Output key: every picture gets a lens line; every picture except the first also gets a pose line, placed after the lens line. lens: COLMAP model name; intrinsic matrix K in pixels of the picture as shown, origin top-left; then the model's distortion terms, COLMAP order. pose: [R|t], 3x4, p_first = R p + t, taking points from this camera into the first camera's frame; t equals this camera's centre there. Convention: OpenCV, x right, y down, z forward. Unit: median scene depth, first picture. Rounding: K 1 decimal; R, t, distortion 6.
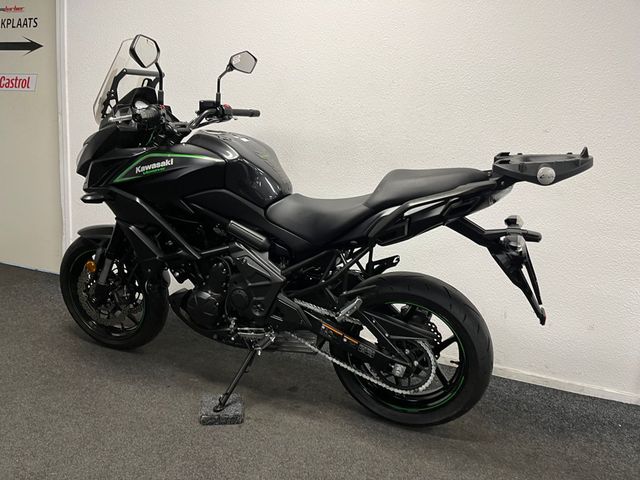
lens RADIAL K [[486.0, 0, 314.6], [0, 486.0, 245.2], [0, 0, 1]] dist [0.079845, -0.104464]
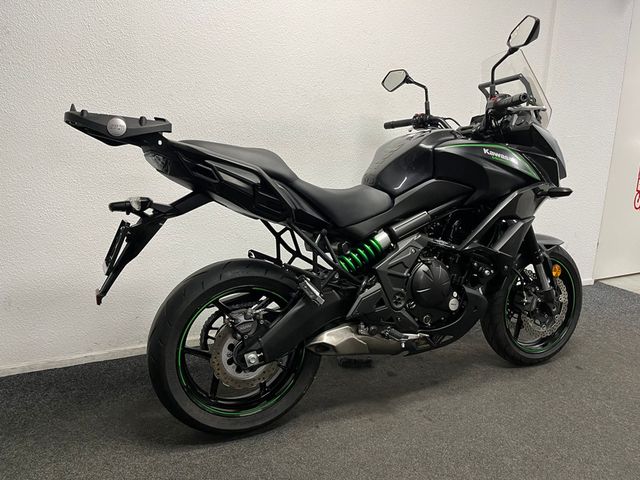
lens RADIAL K [[486.0, 0, 324.9], [0, 486.0, 244.4], [0, 0, 1]] dist [0.079845, -0.104464]
pose [[0.690633, -0.215624, 0.690313, -0.898714], [0.160595, 0.976412, 0.144320, -0.161494], [-0.705149, 0.011189, 0.708971, 0.417238]]
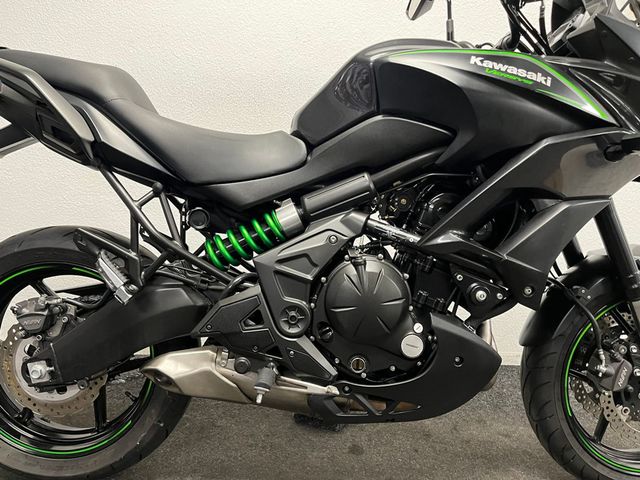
lens RADIAL K [[486.0, 0, 324.6], [0, 486.0, 237.5], [0, 0, 1]] dist [0.079845, -0.104464]
pose [[0.925262, -0.094831, 0.367285, -0.331440], [0.099497, 0.995018, 0.006258, 0.011592], [-0.366048, 0.030754, 0.930087, 0.464472]]
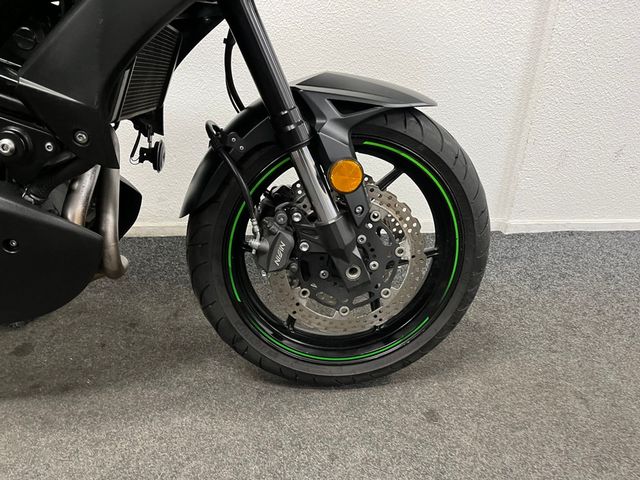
lens RADIAL K [[486.0, 0, 315.9], [0, 486.0, 244.1], [0, 0, 1]] dist [0.079845, -0.104464]
pose [[0.883240, -0.230831, 0.408171, 0.047698], [0.114998, 0.950493, 0.288683, 0.084603], [-0.454601, -0.208038, 0.866059, 0.492360]]
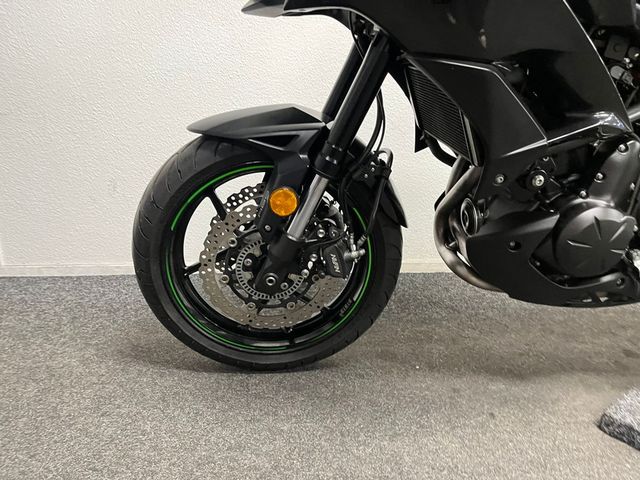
lens RADIAL K [[486.0, 0, 318.2], [0, 486.0, 235.0], [0, 0, 1]] dist [0.079845, -0.104464]
pose [[0.905974, -0.173859, 0.385984, -0.681650], [0.131741, 0.982290, 0.133232, 0.022586], [-0.402312, -0.069855, 0.912834, 0.696180]]
